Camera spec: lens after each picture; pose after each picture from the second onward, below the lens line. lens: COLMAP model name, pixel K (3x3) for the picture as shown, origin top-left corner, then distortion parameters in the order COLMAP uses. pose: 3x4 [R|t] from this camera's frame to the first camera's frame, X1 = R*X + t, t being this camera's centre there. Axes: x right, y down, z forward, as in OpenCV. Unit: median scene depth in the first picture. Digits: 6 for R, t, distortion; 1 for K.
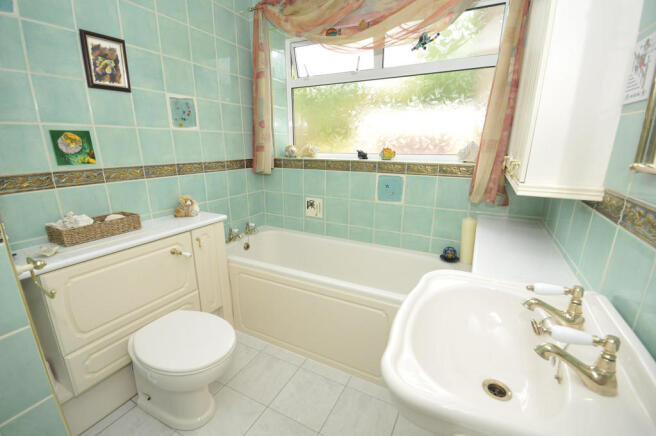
lens RADIAL K [[291.5, 0, 329.8], [0, 291.5, 228.3], [0, 0, 1]] dist [0.001008, -0.010330]
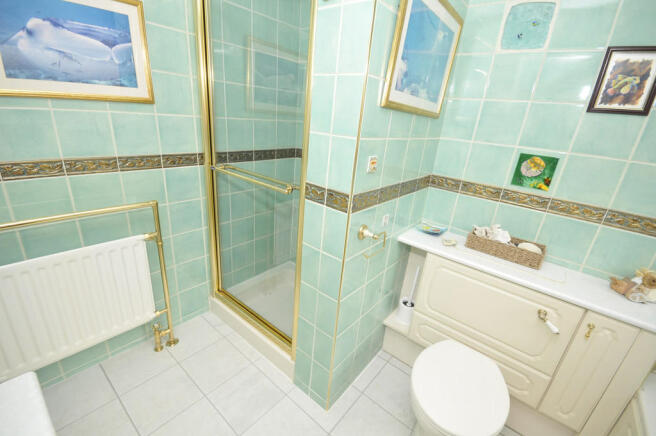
lens RADIAL K [[291.5, 0, 329.8], [0, 291.5, 228.3], [0, 0, 1]] dist [0.001008, -0.010330]
pose [[-0.217011, 0.334045, -0.917235, 0.267595], [-0.361530, 0.845307, 0.393386, -0.243731], [0.906754, 0.416977, -0.062674, 0.477333]]
